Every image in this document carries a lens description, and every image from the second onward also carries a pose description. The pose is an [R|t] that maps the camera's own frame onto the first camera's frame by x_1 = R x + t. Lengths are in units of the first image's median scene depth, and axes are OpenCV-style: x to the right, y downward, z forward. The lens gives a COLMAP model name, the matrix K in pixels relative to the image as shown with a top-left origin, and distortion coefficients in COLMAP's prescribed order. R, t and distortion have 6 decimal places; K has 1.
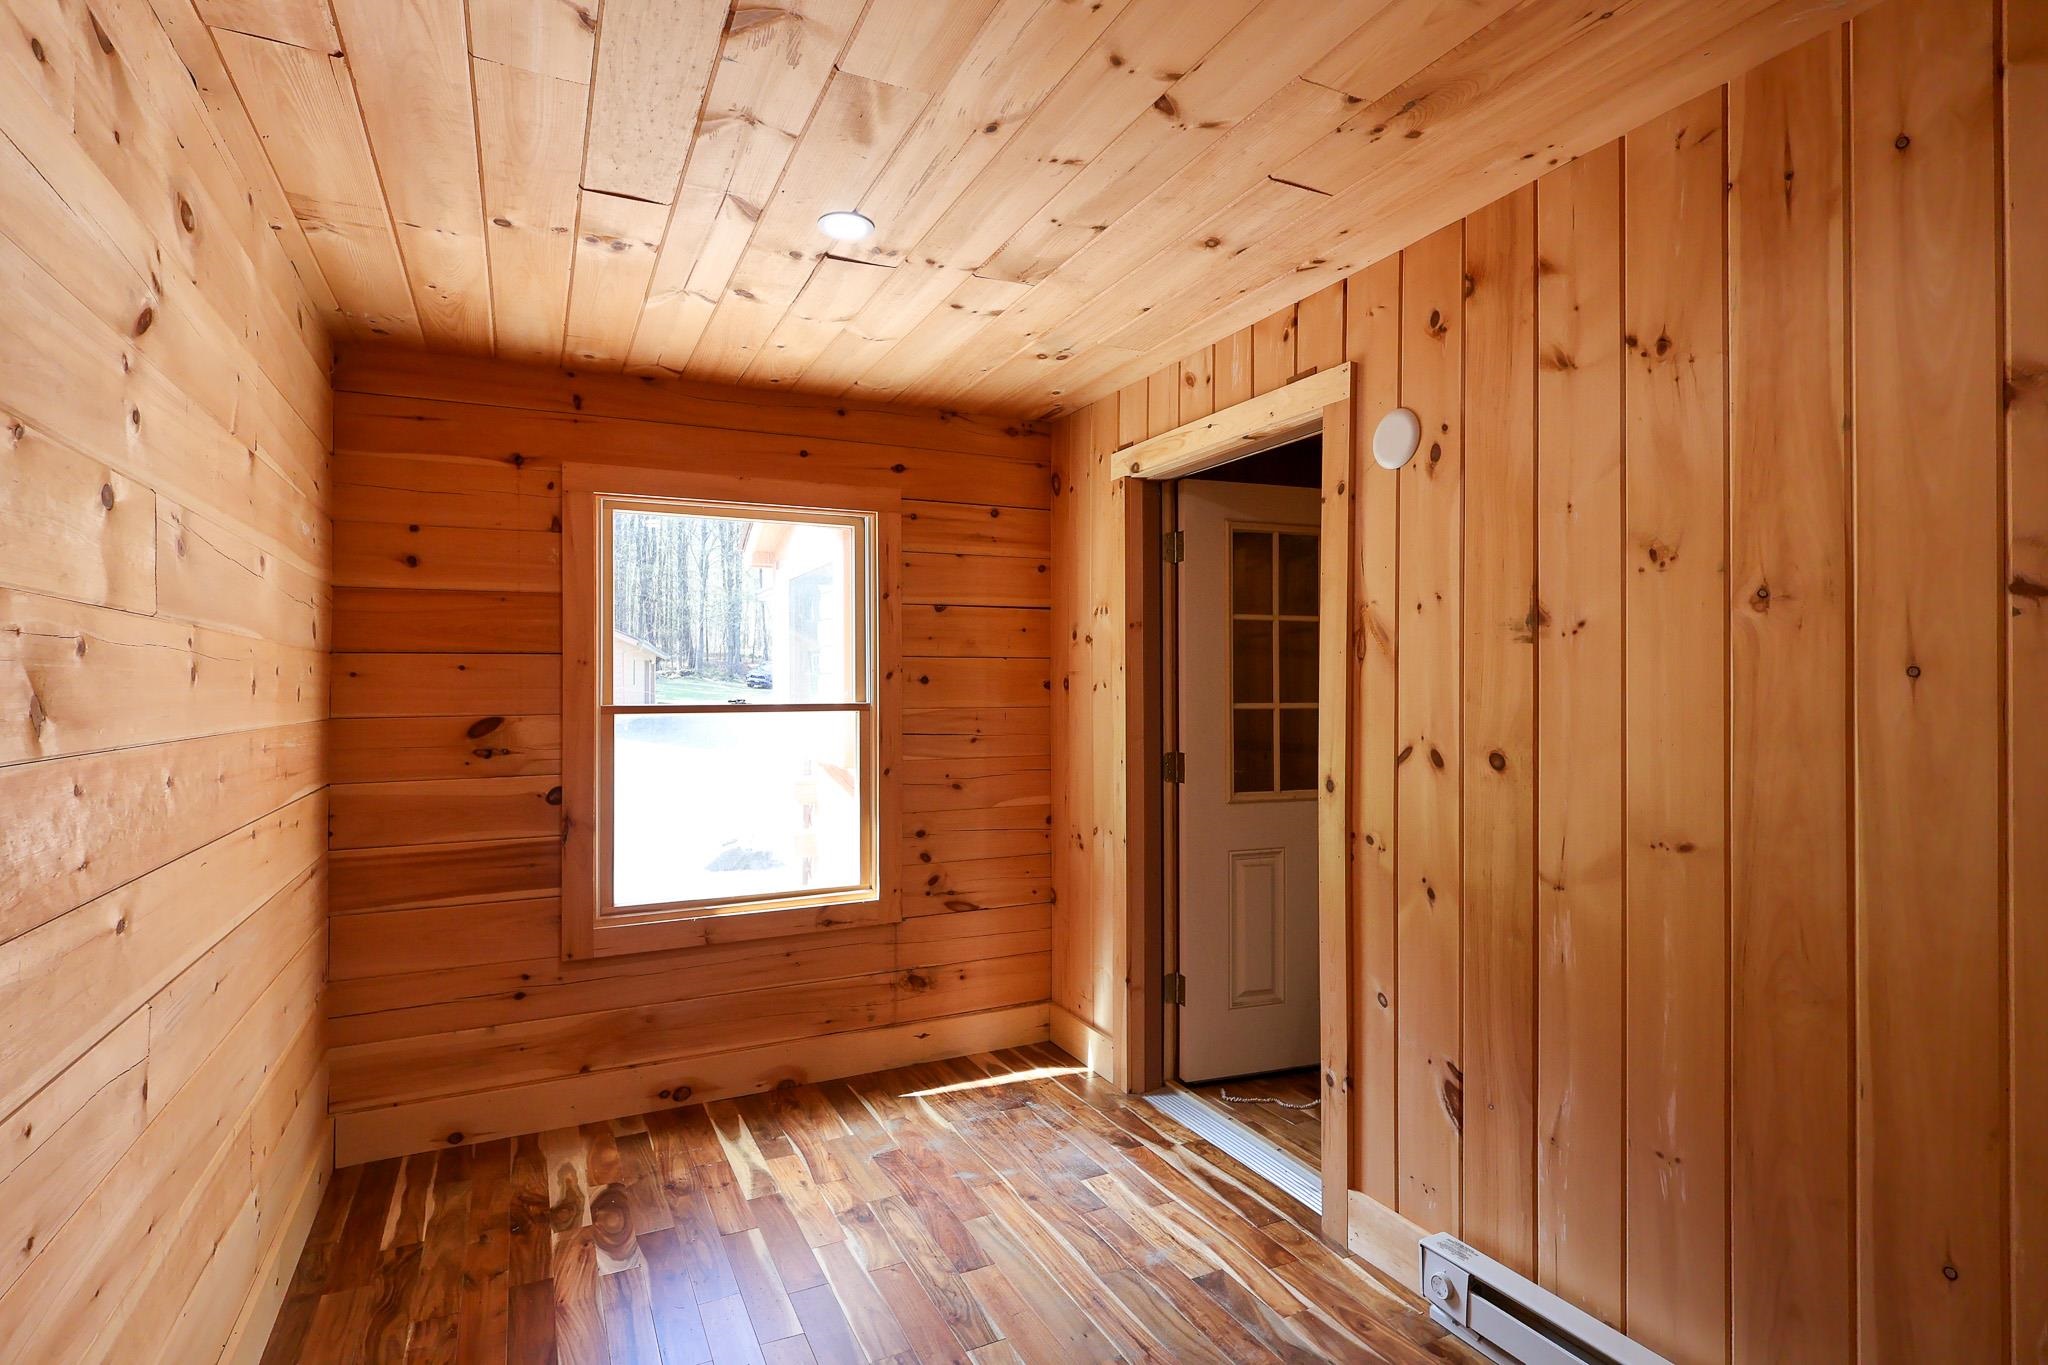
lens RADIAL K [[996.8, 0, 1011.7], [0, 996.8, 687.8], [0, 0, 1]] dist [-0.000416, -0.000489]
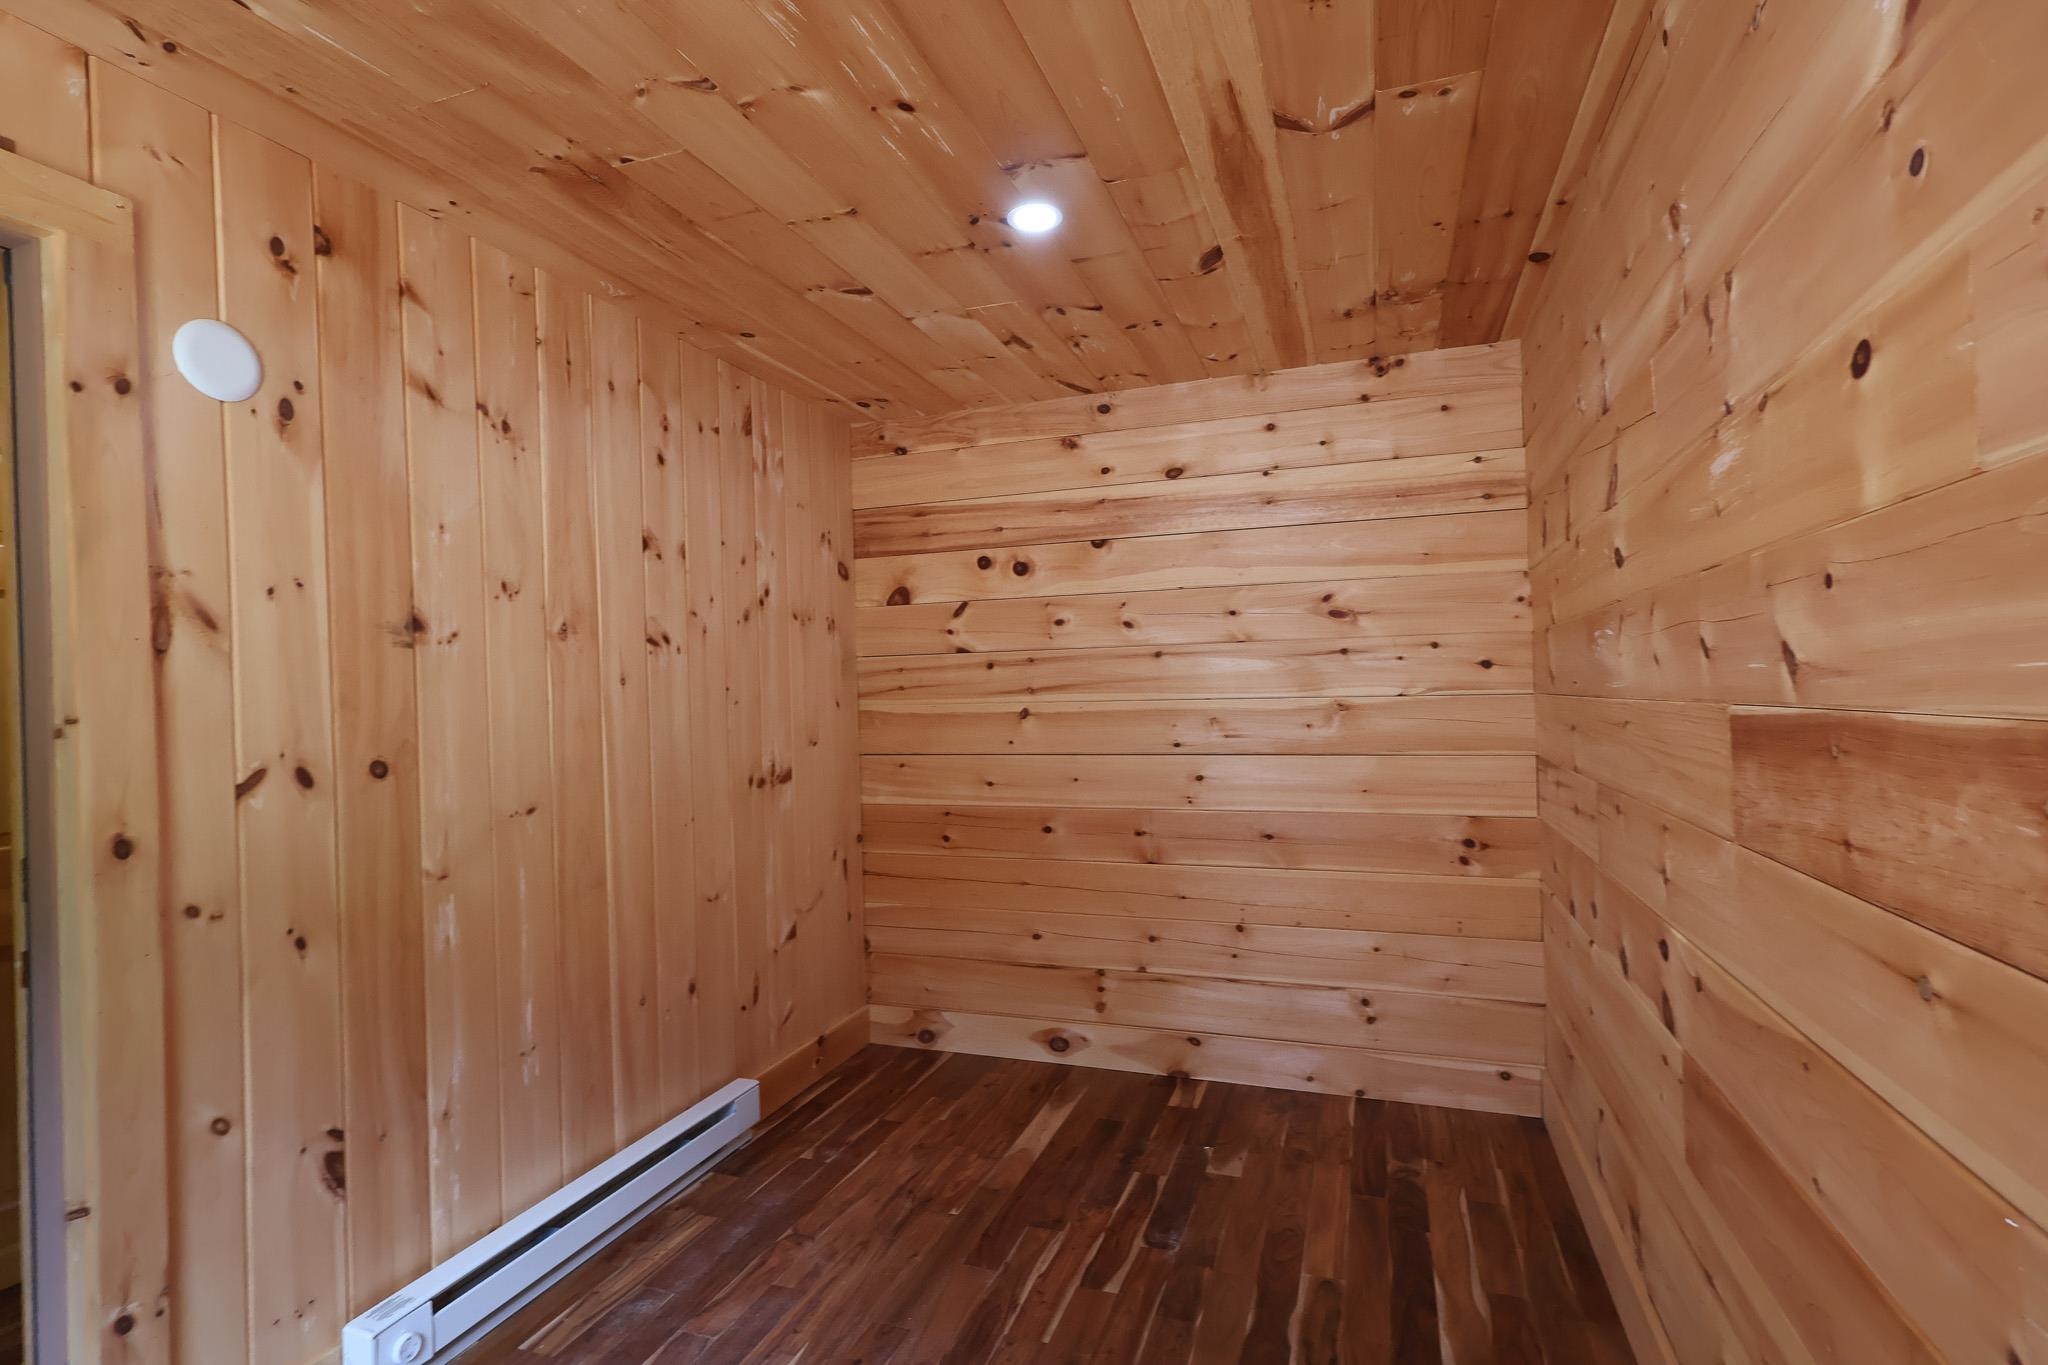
lens RADIAL K [[996.8, 0, 1011.7], [0, 996.8, 687.8], [0, 0, 1]] dist [-0.000416, -0.000489]
pose [[-0.687938, 0.026866, 0.725272, -0.650809], [0.030756, 0.999496, -0.007852, 0.022867], [-0.725117, 0.016905, -0.688418, 1.266332]]
